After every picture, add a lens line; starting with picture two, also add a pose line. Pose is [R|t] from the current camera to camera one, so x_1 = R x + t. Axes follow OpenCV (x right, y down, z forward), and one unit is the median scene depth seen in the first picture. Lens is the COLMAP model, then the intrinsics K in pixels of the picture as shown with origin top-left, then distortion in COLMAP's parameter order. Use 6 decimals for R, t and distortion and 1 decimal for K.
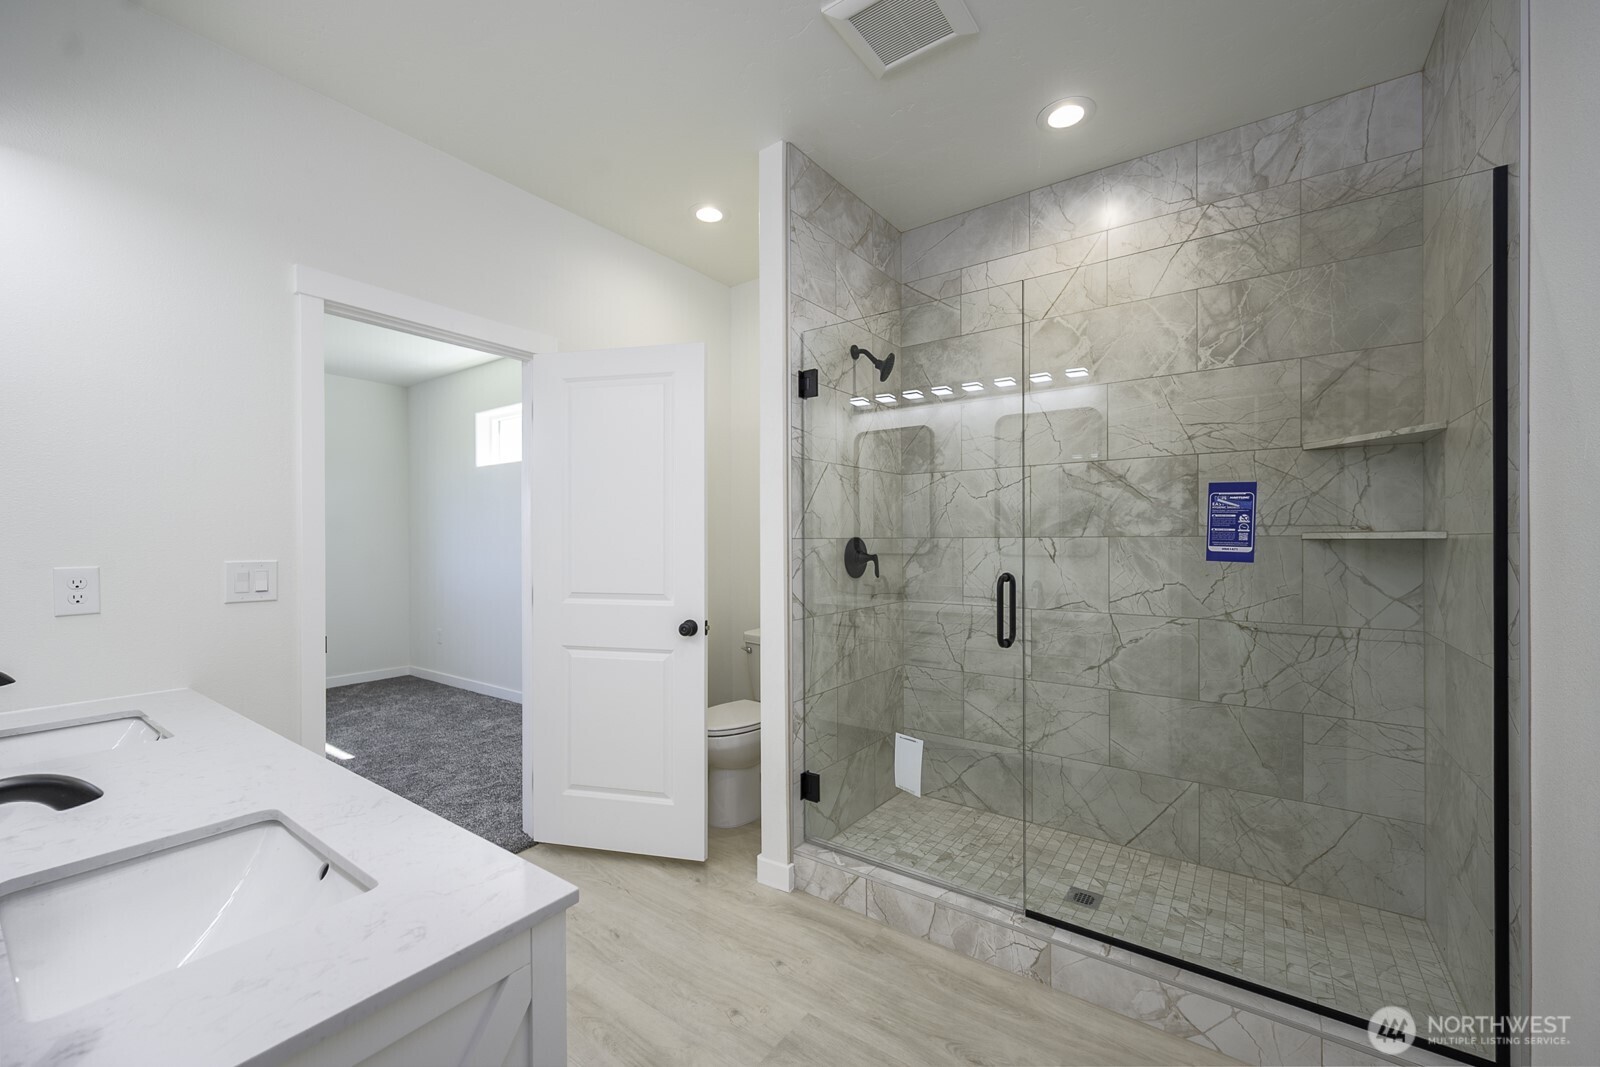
lens RADIAL K [[643.3, 0, 820.2], [0, 643.3, 546.1], [0, 0, 1]] dist [-0.004145, -0.000352]
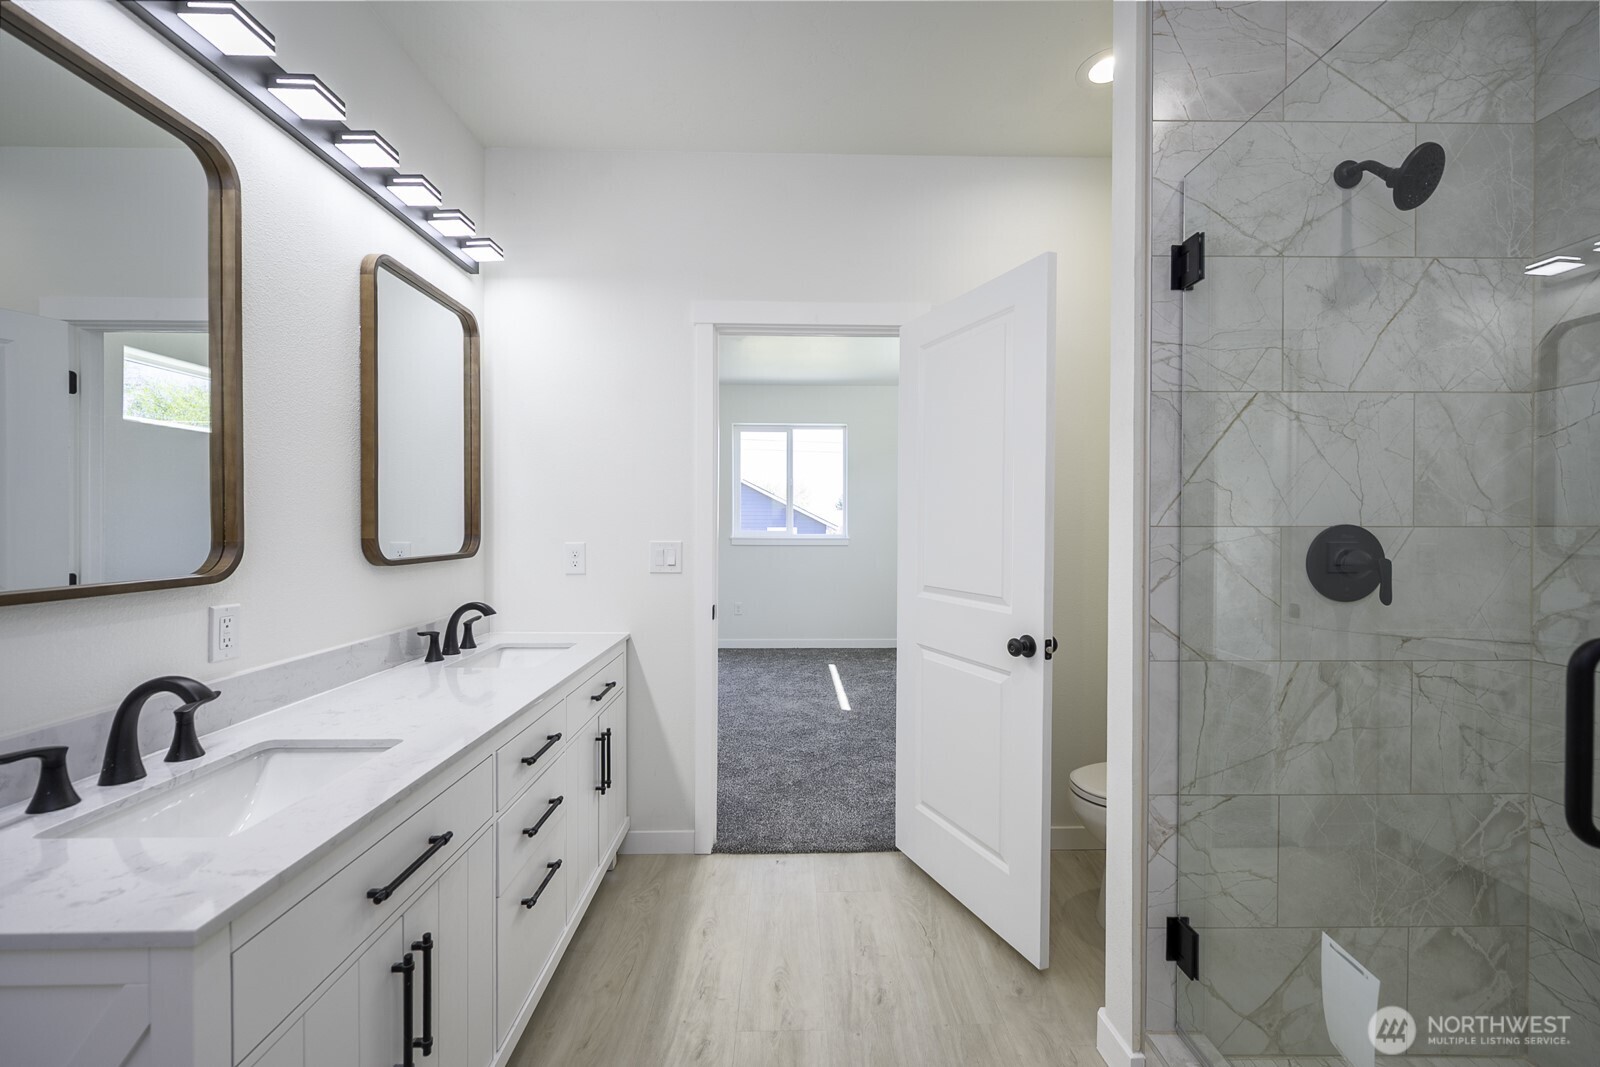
lens RADIAL K [[643.3, 0, 805.3], [0, 643.3, 533.2], [0, 0, 1]] dist [-0.004145, -0.000352]
pose [[0.579697, 0.015918, -0.814677, 0.254133], [-0.011479, 0.999869, 0.011369, -0.008533], [0.814751, 0.002761, 0.579804, 0.369292]]
